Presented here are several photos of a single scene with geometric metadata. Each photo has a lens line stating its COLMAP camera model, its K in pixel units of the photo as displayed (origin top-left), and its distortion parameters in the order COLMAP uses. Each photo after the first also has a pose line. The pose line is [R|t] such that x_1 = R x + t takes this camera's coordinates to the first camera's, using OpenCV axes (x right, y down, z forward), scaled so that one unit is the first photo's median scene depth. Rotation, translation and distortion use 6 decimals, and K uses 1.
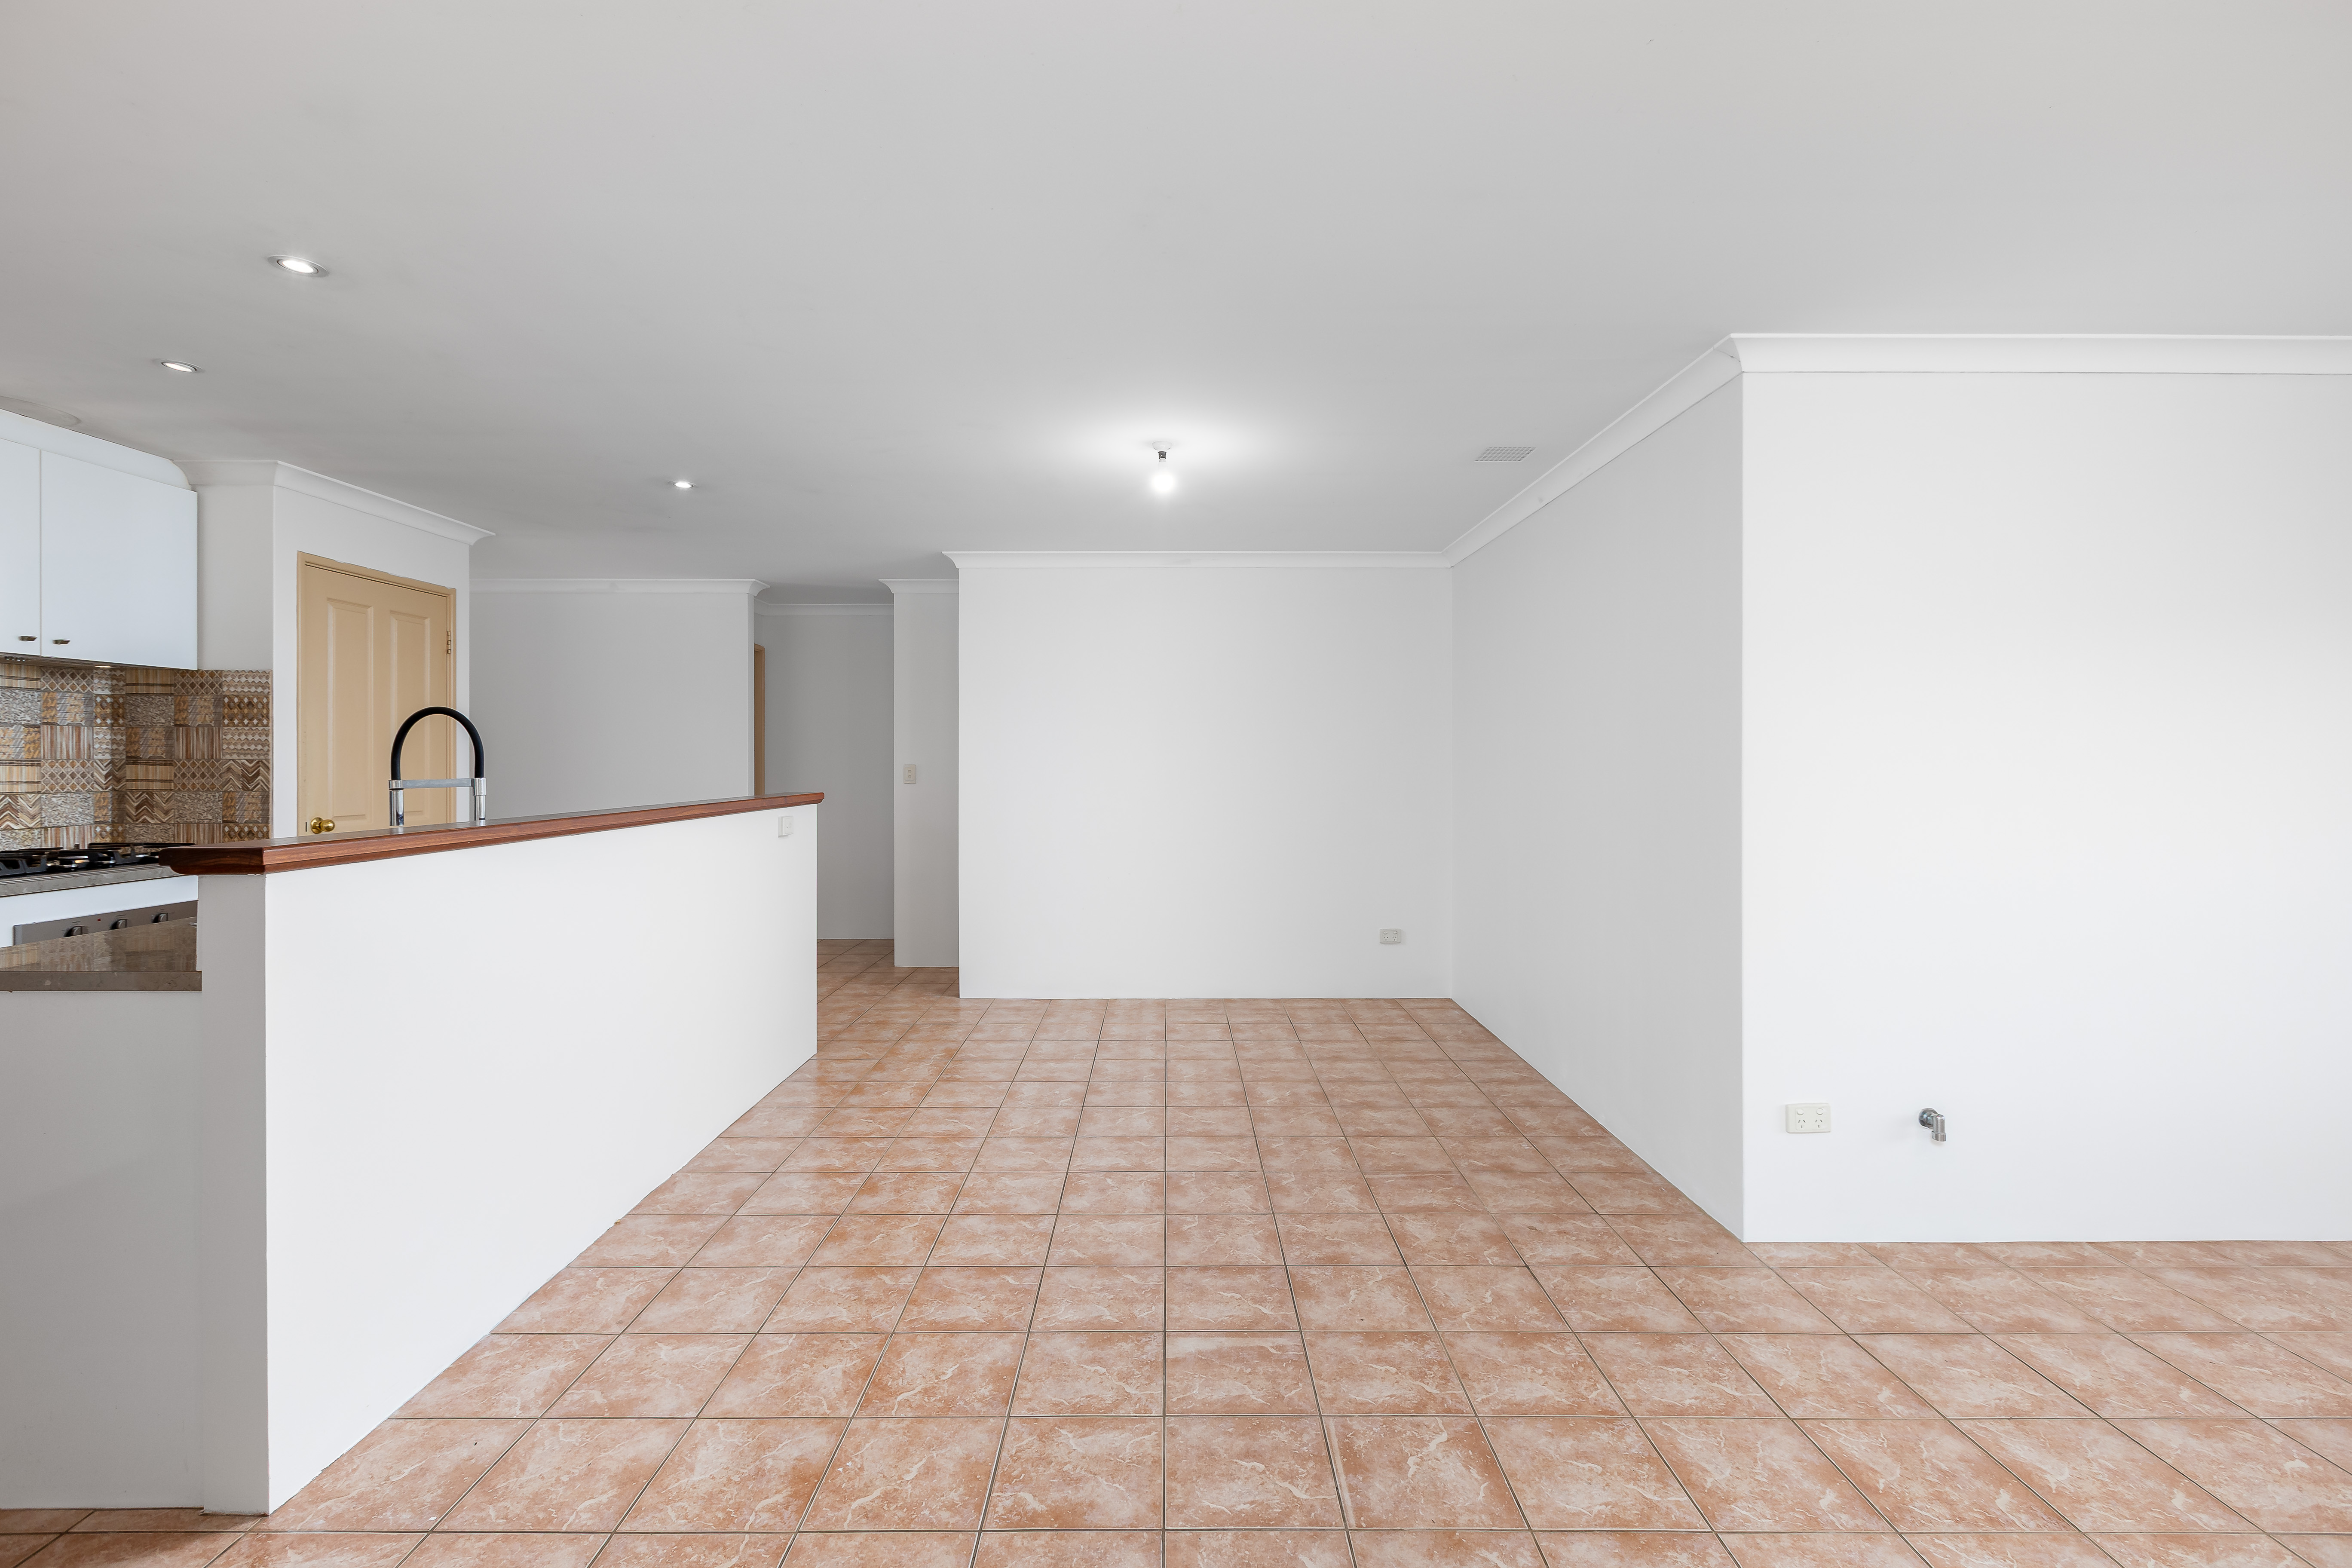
lens RADIAL K [[1056.6, 0, 1161.4], [0, 1056.6, 768.2], [0, 0, 1]] dist [0.001244, -0.001210]
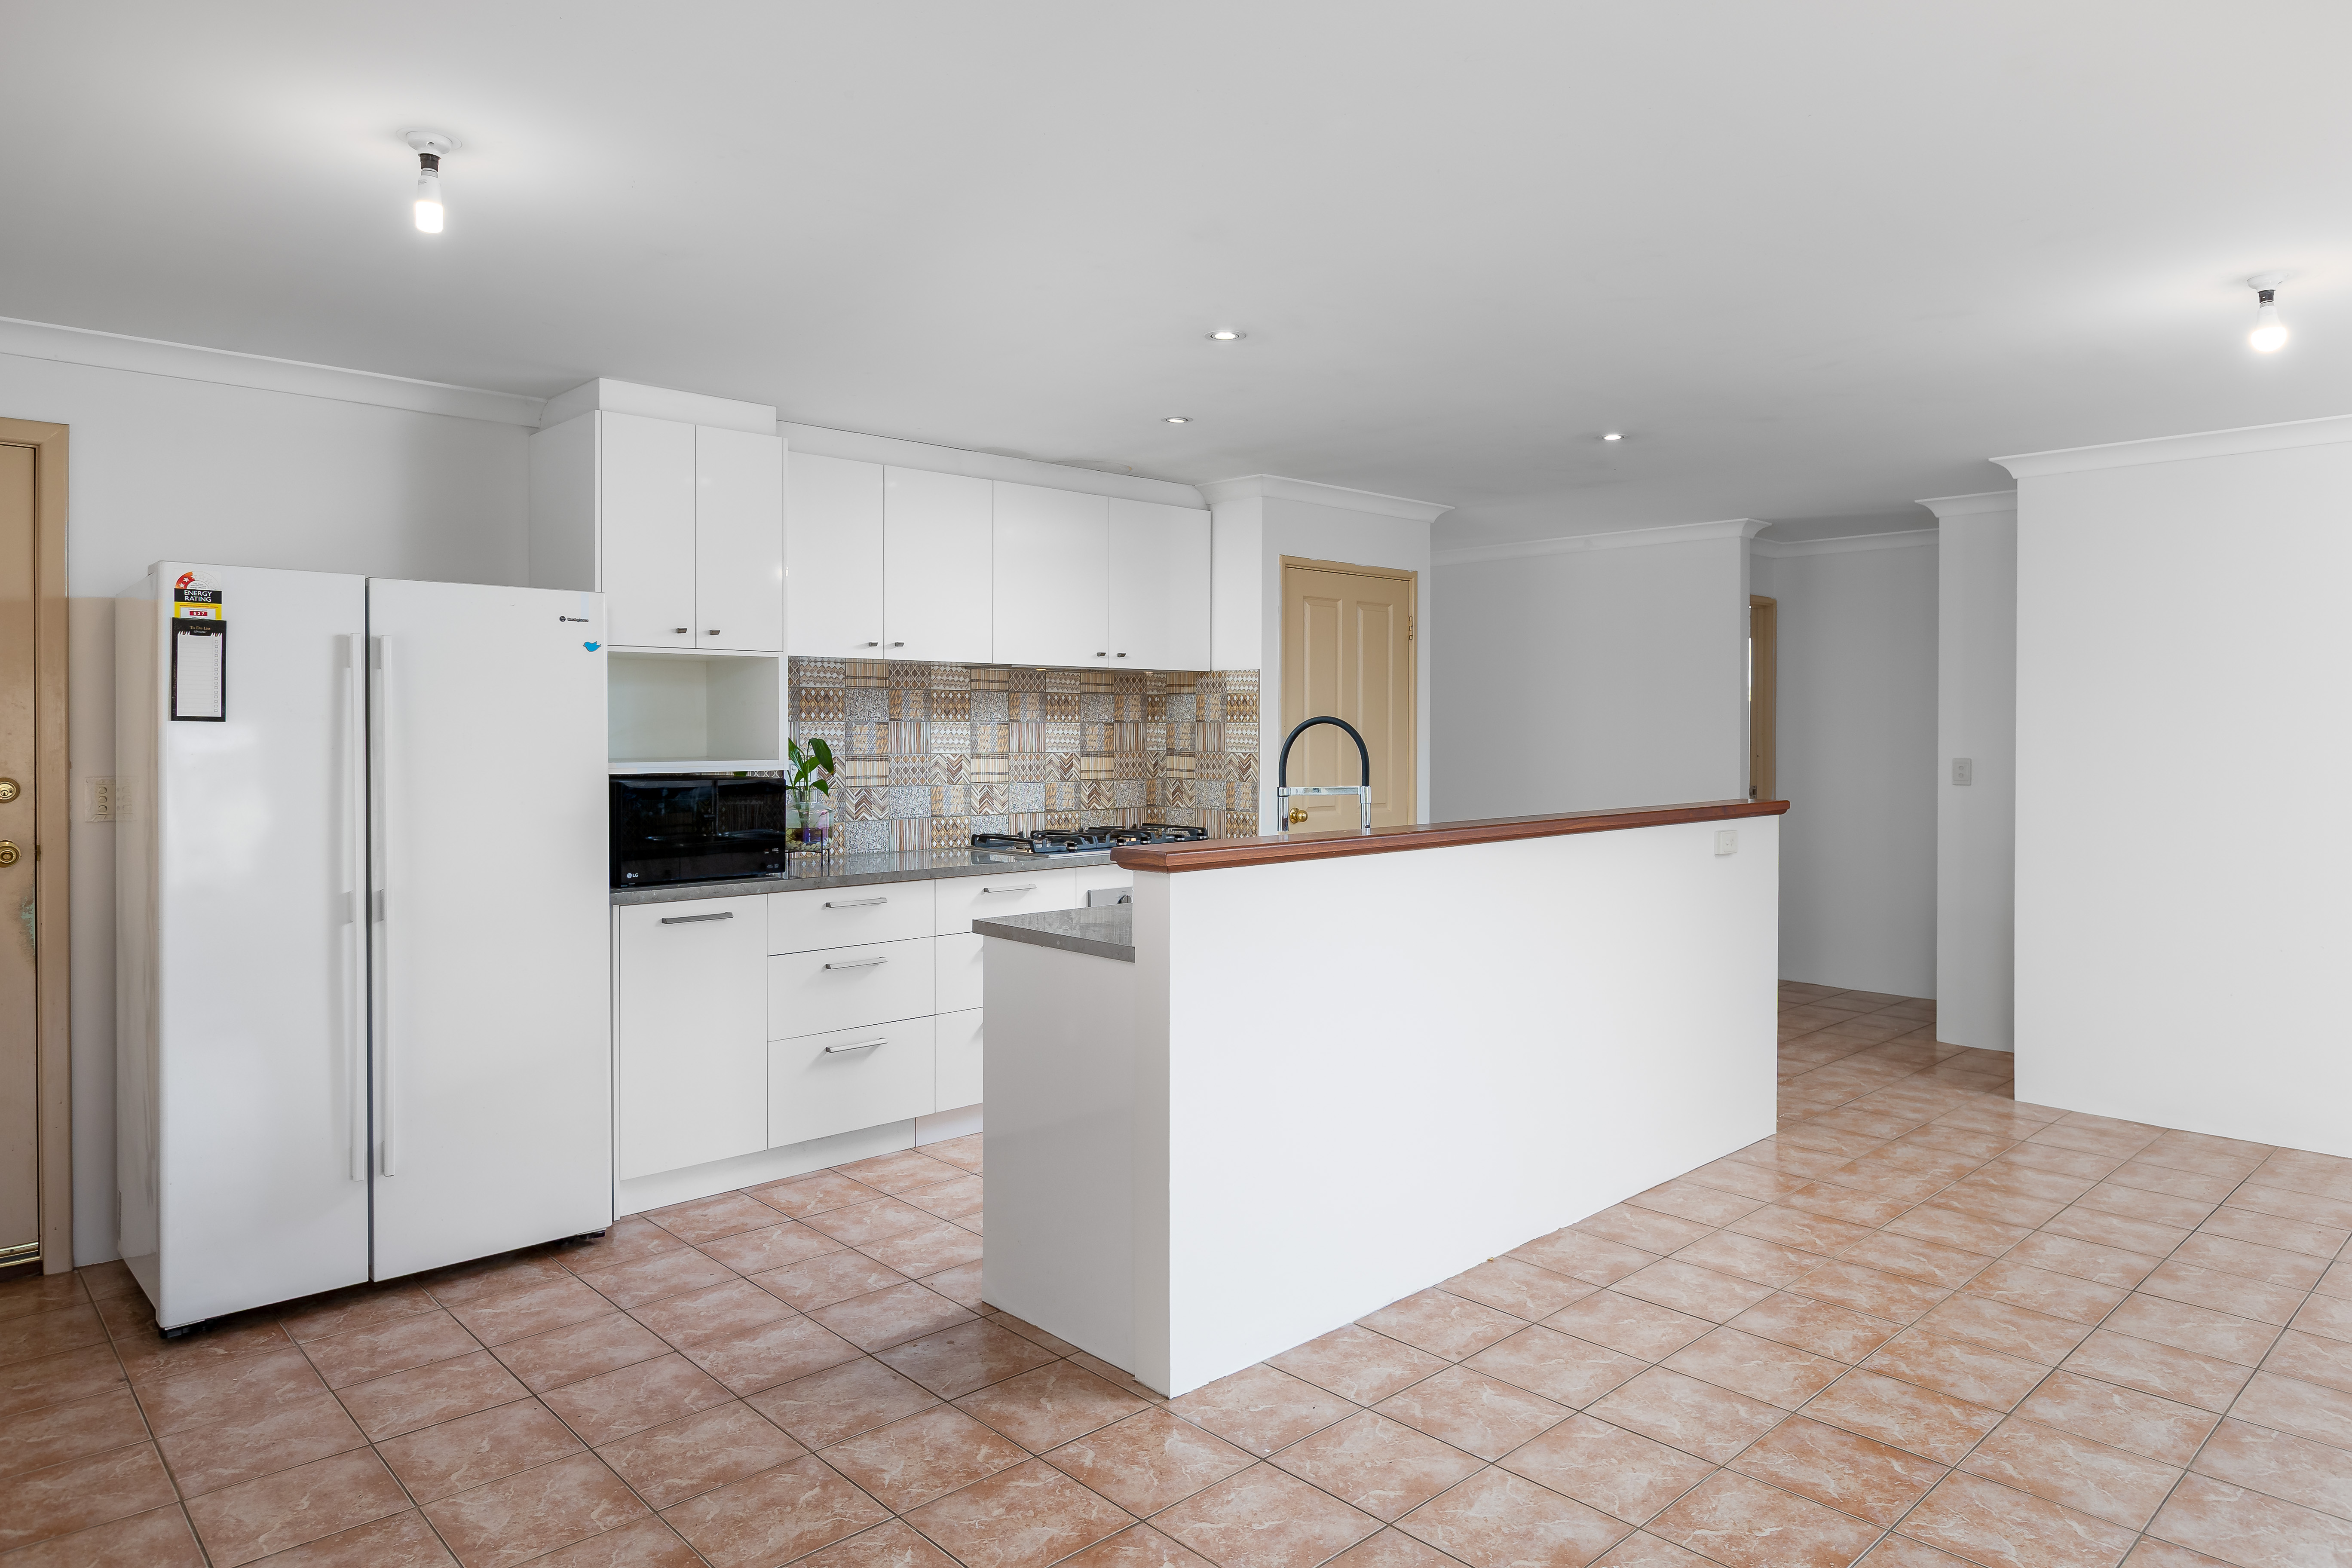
lens RADIAL K [[1445.4, 0, 1175.0], [0, 1445.4, 747.3], [0, 0, 1]] dist [-0.003745, -0.004262]
pose [[0.680856, 0.010976, -0.732335, 0.242742], [-0.004624, 0.999932, 0.010688, -0.040964], [0.732403, -0.003891, 0.680860, -0.083334]]
